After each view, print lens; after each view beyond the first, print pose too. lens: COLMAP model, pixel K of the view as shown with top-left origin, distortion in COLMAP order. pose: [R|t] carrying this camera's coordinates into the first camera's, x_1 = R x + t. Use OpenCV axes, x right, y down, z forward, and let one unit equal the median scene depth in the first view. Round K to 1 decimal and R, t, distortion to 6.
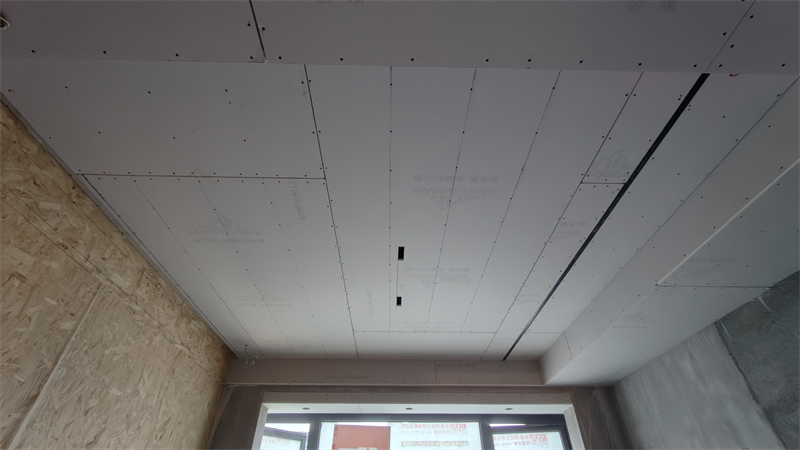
lens RADIAL K [[368.3, 0, 401.1], [0, 368.3, 216.3], [0, 0, 1]] dist [-0.005338, 0.003214]
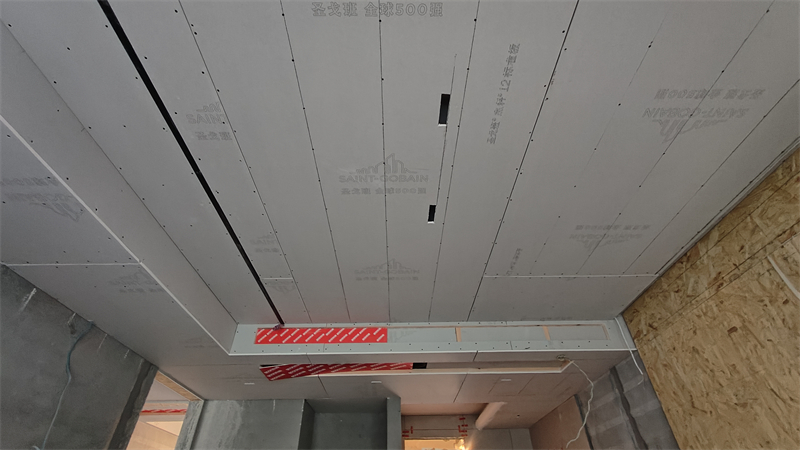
lens RADIAL K [[368.3, 0, 397.2], [0, 368.3, 216.7], [0, 0, 1]] dist [-0.005338, 0.003214]
pose [[-0.999635, 0.026069, 0.007138, 0.094608], [-0.002541, 0.172276, -0.985046, 1.188378], [-0.026909, -0.984704, -0.172146, 1.434534]]
